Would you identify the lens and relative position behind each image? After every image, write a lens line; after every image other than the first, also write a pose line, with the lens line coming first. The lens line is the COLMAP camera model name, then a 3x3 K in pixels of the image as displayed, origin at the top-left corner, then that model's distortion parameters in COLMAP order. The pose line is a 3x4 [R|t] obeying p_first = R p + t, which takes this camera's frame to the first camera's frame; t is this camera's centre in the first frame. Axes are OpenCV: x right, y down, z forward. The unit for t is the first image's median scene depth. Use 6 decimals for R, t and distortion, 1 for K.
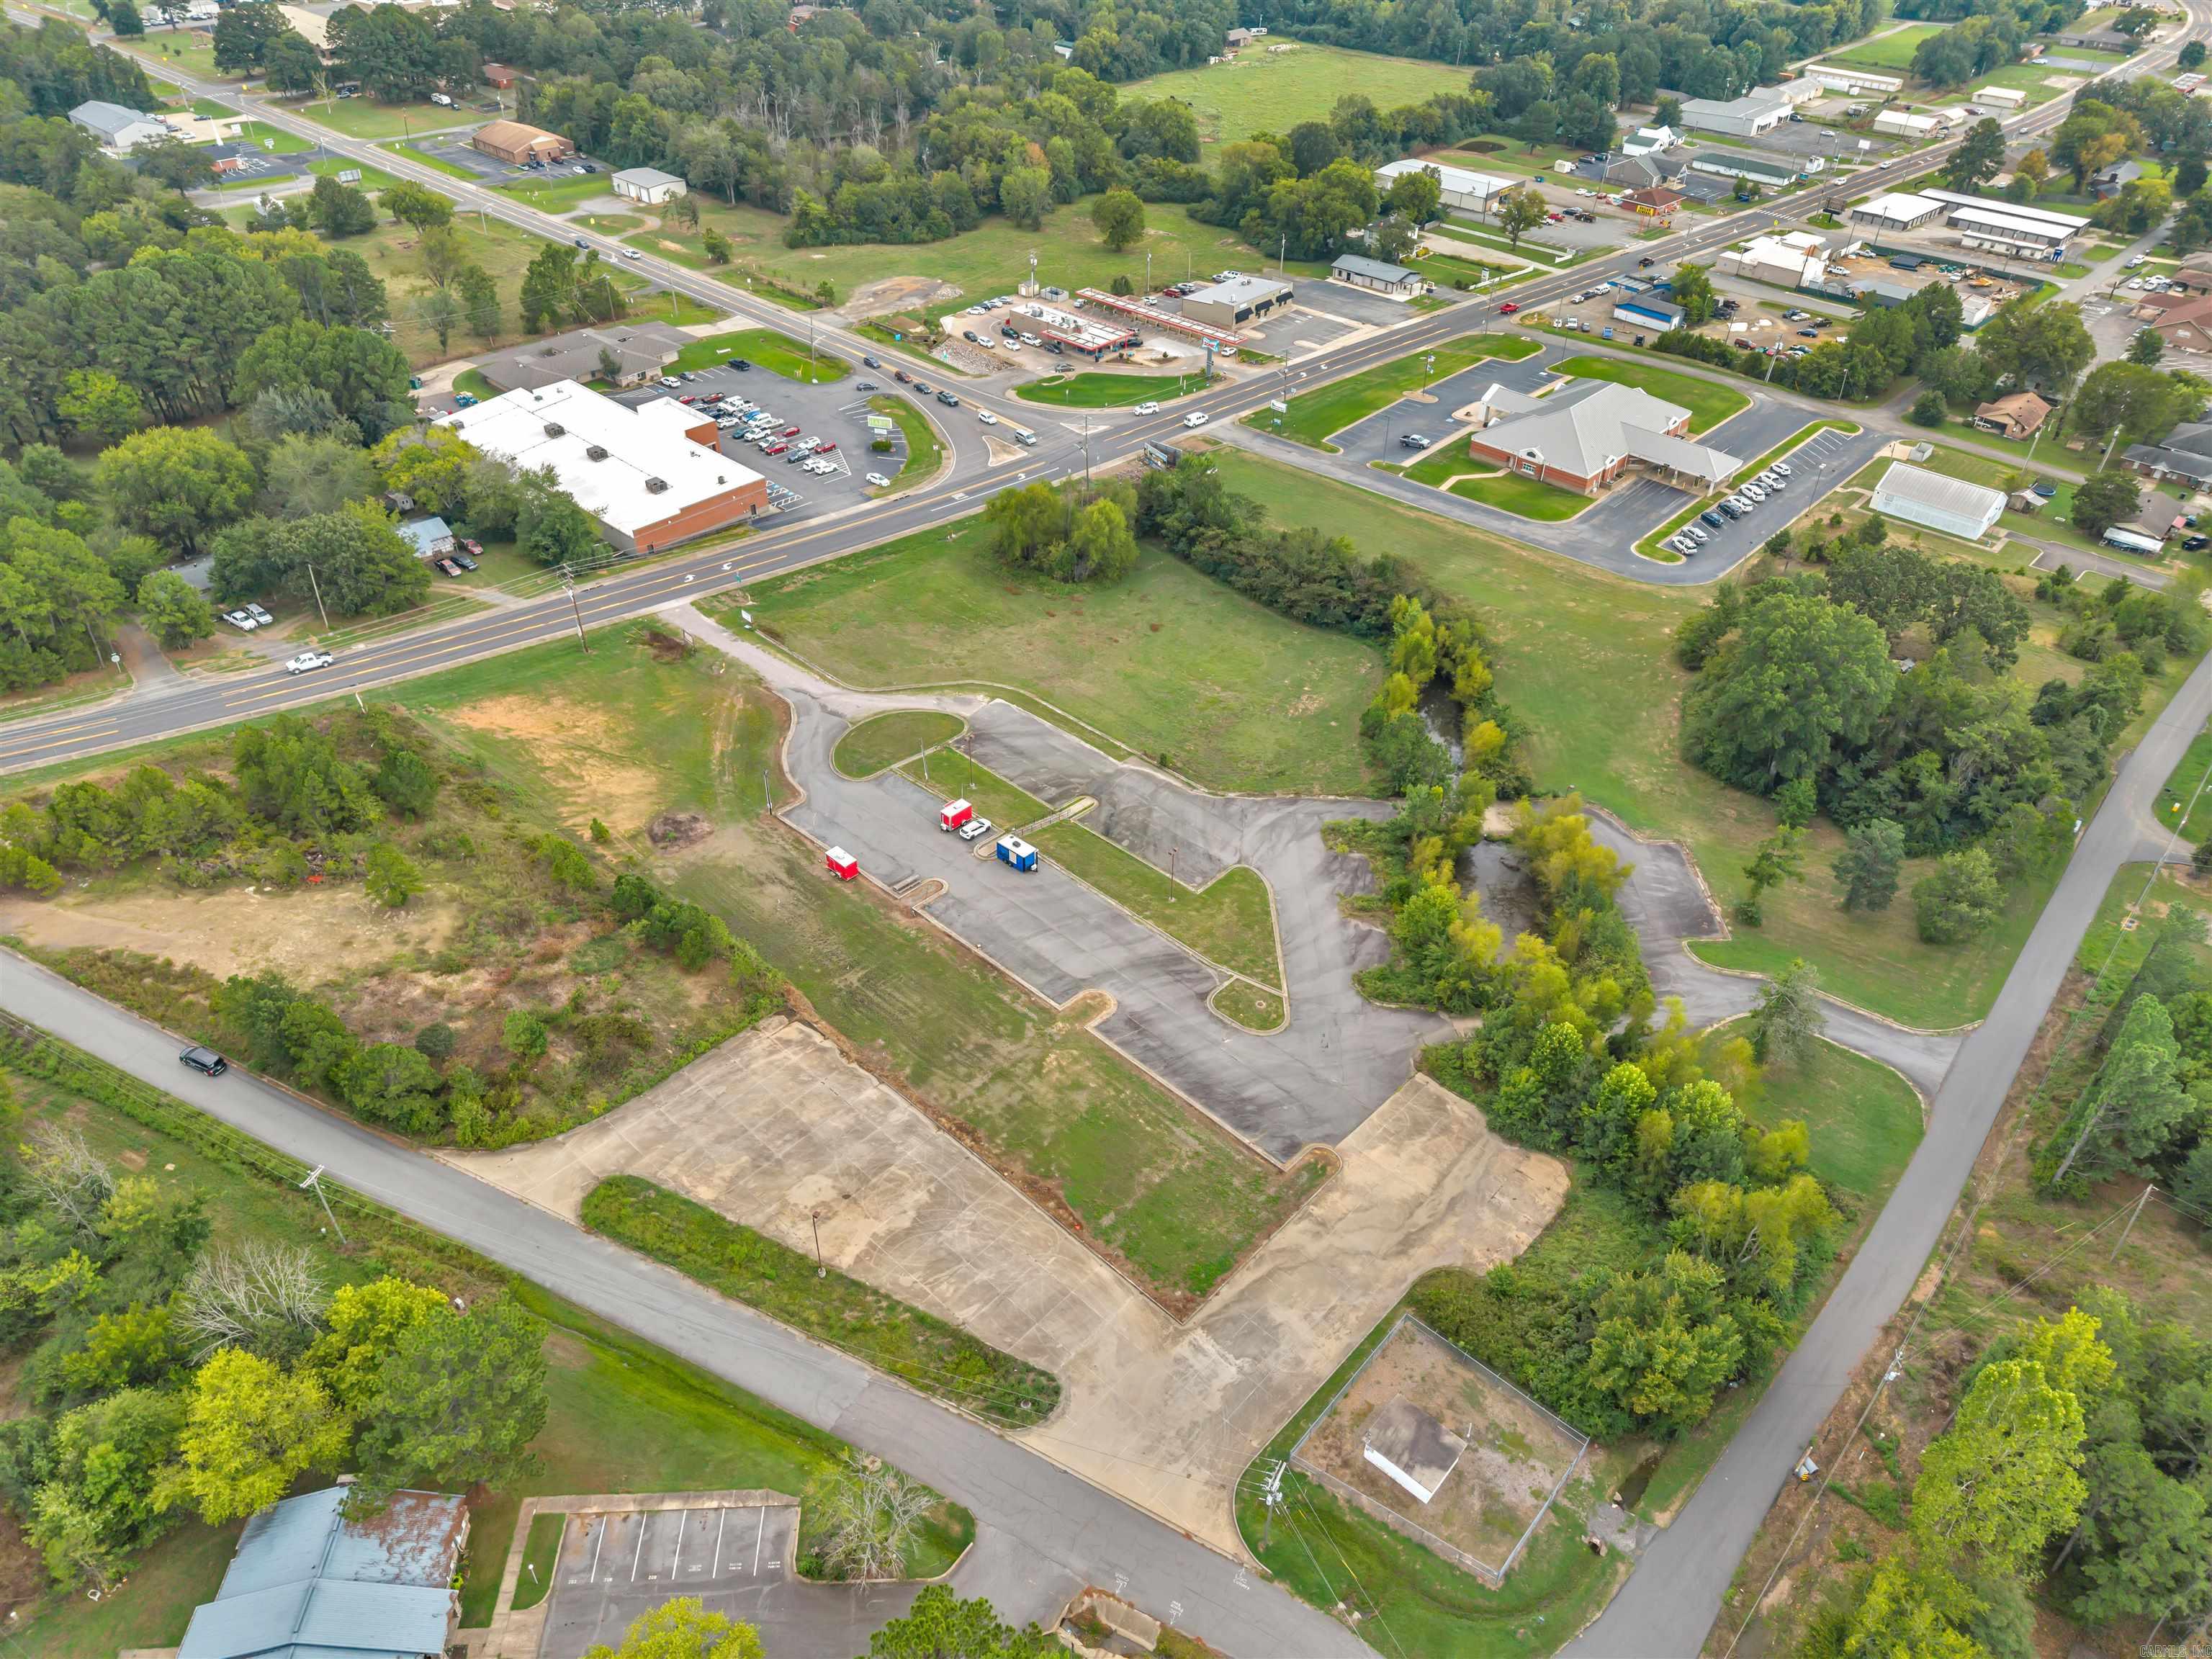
lens RADIAL K [[1482.3, 0, 1114.3], [0, 1482.3, 825.8], [0, 0, 1]] dist [0.015767, -0.008538]
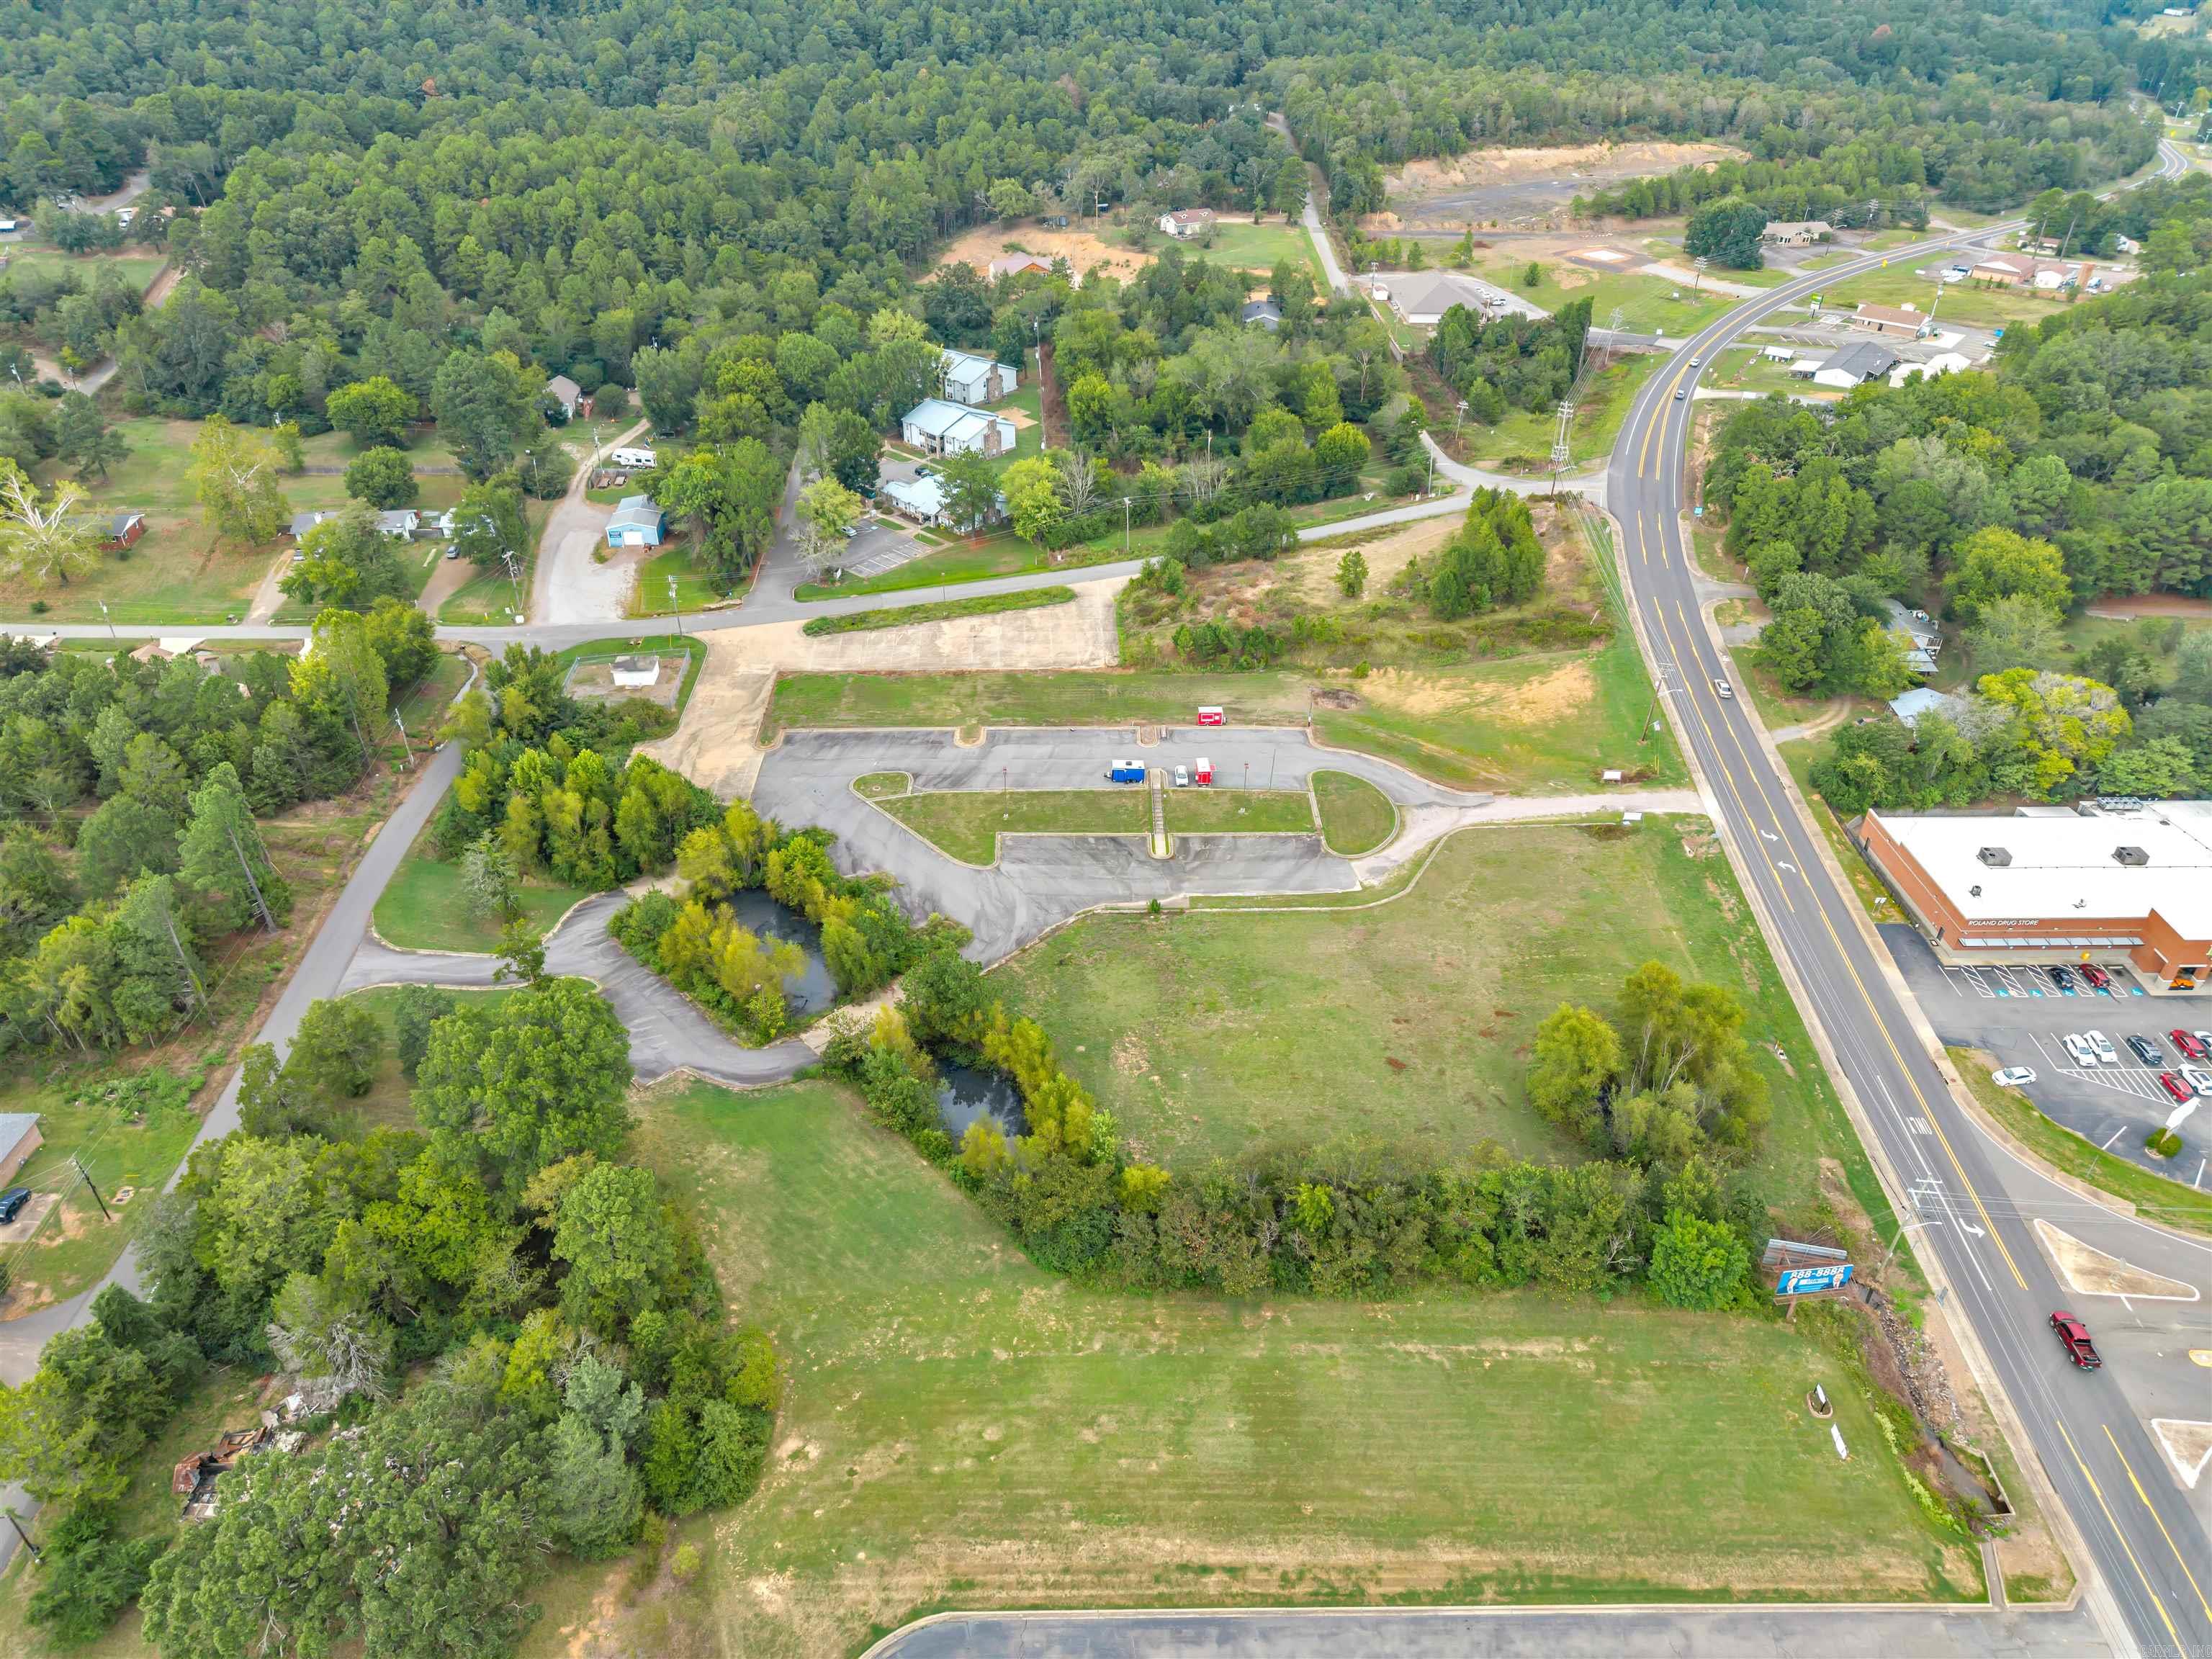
lens RADIAL K [[1482.3, 0, 1114.3], [0, 1482.3, 825.8], [0, 0, 1]] dist [0.015767, -0.008538]
pose [[-0.708975, 0.370780, -0.599898, 0.518101], [-0.453221, 0.412175, 0.790382, -0.693078], [0.540320, 0.832246, -0.124176, 0.898576]]
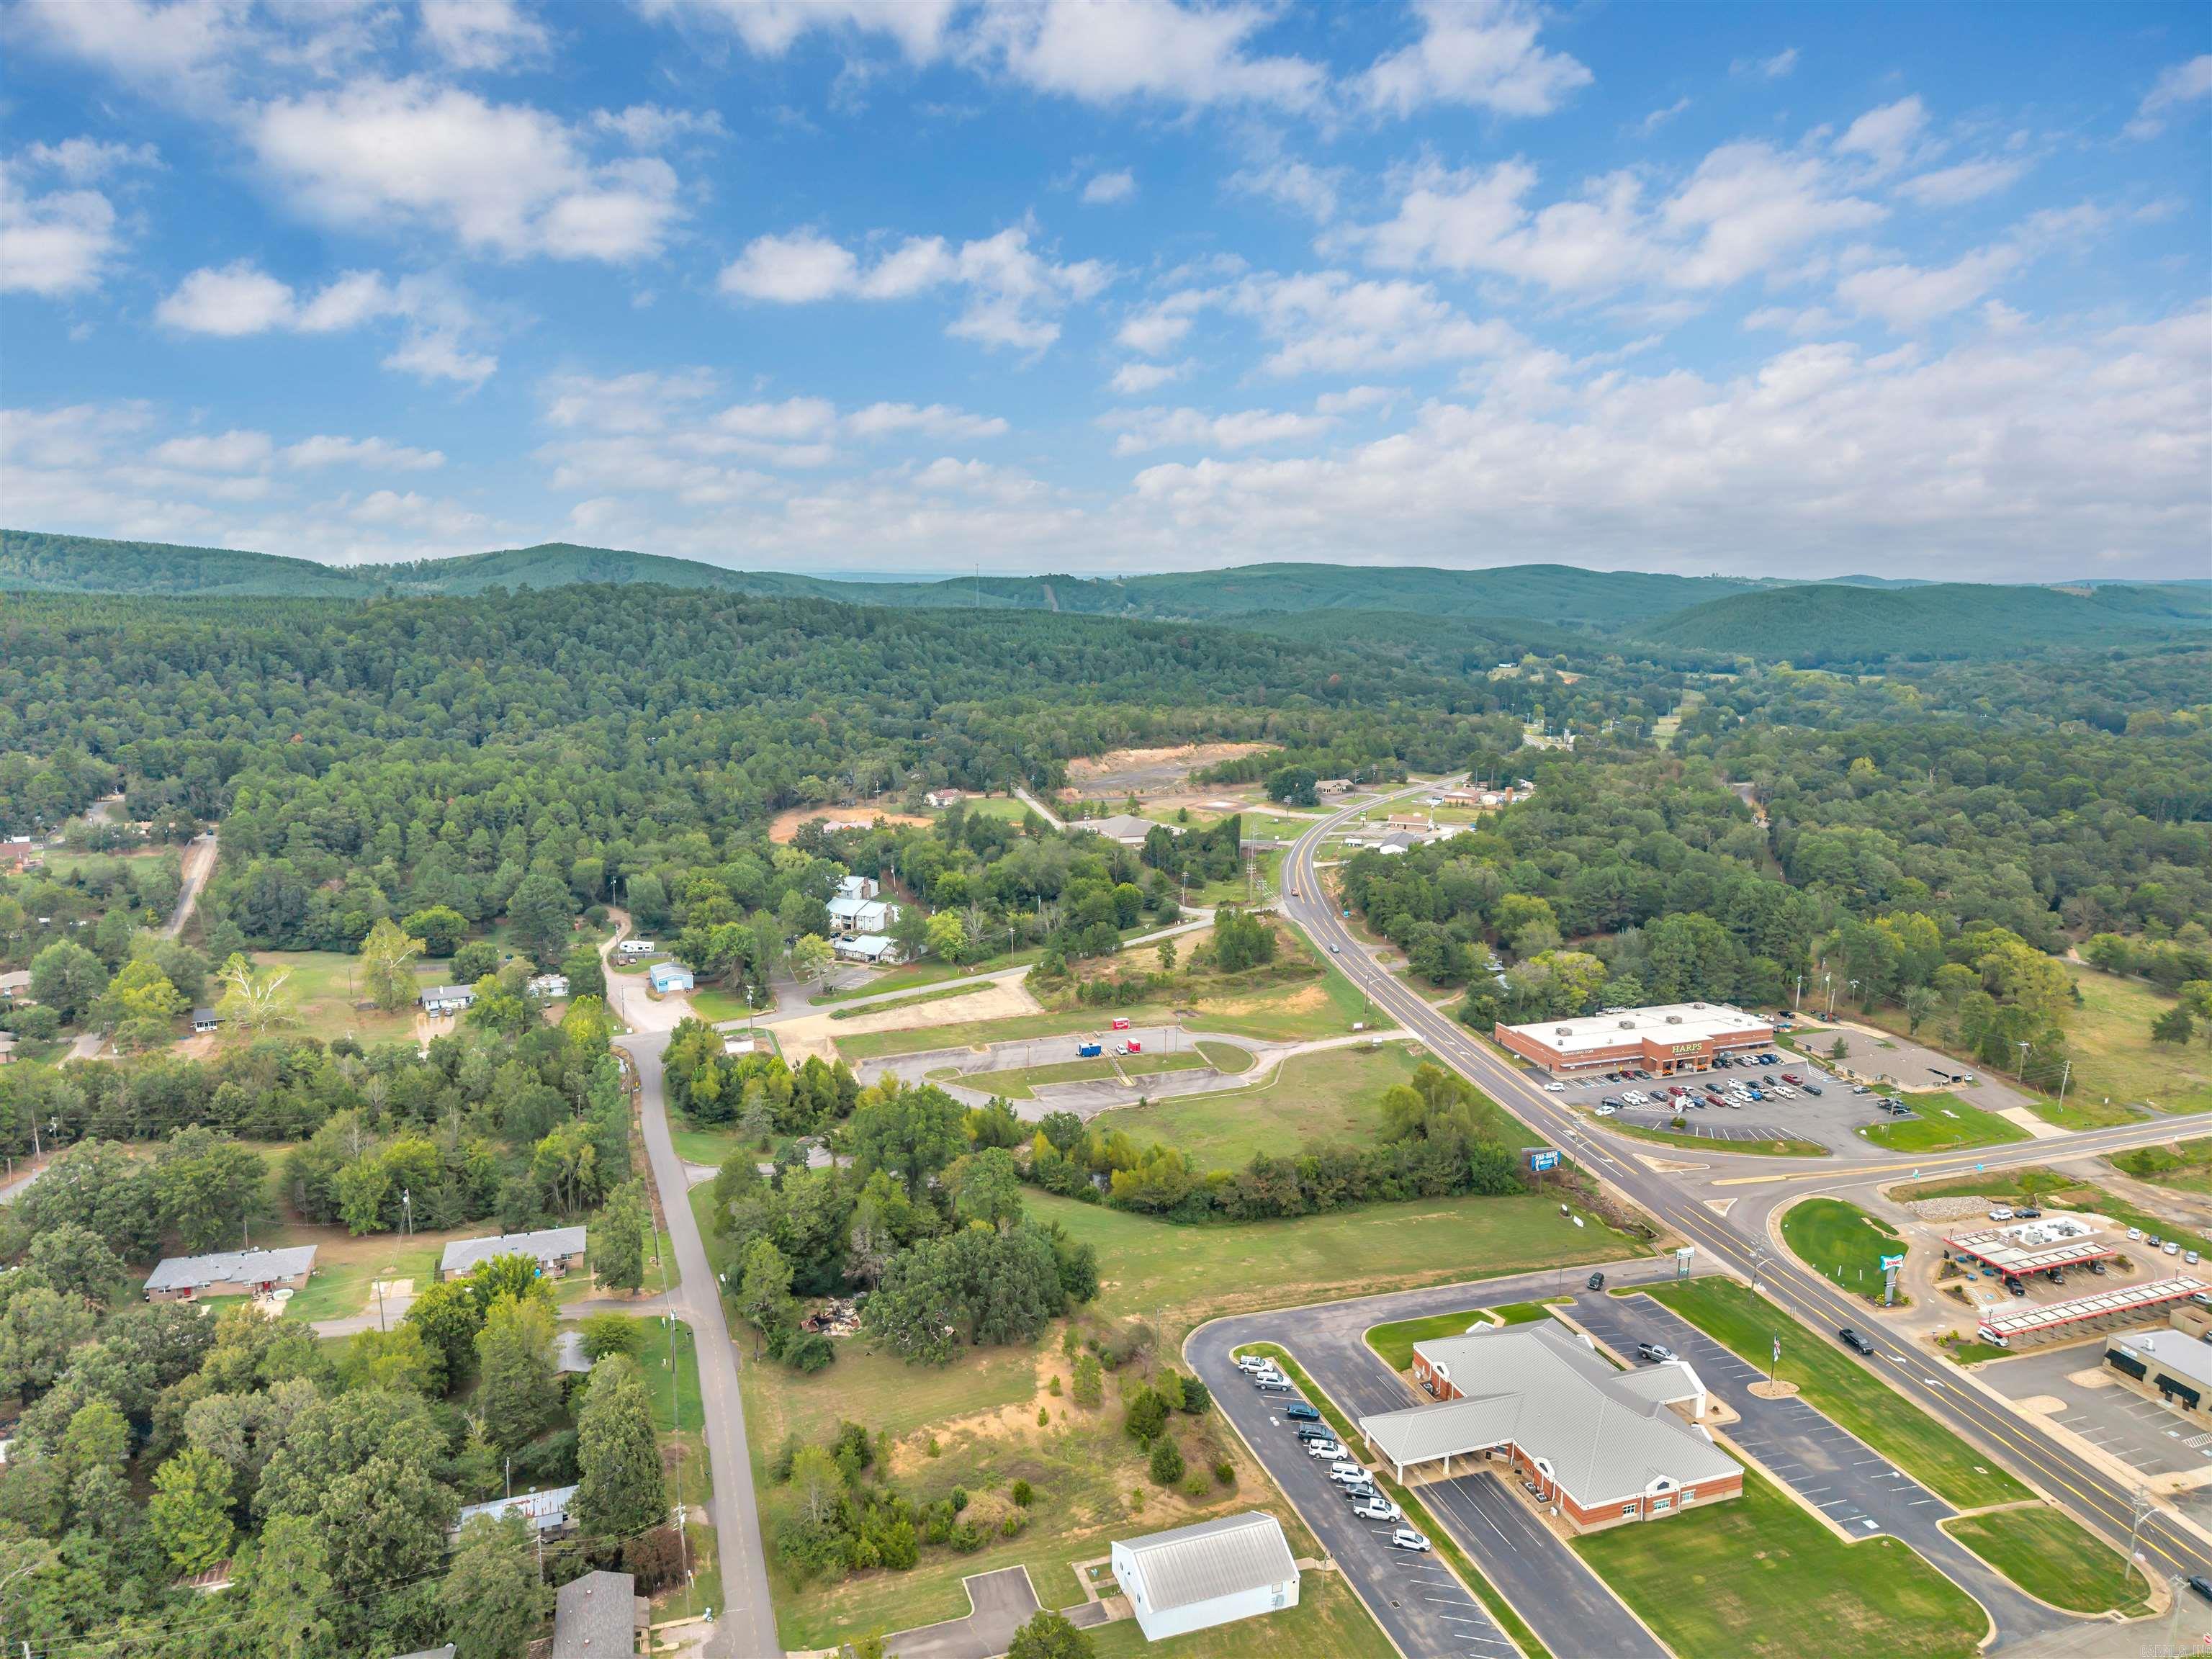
lens RADIAL K [[1463.1, 0, 1113.0], [0, 1463.1, 835.5], [0, 0, 1]] dist [0.114579, -0.231412]
pose [[-0.465107, 0.140108, -0.874097, 1.206070], [-0.557467, 0.720671, 0.412144, -0.767904], [0.687681, 0.678972, -0.257084, 1.011033]]
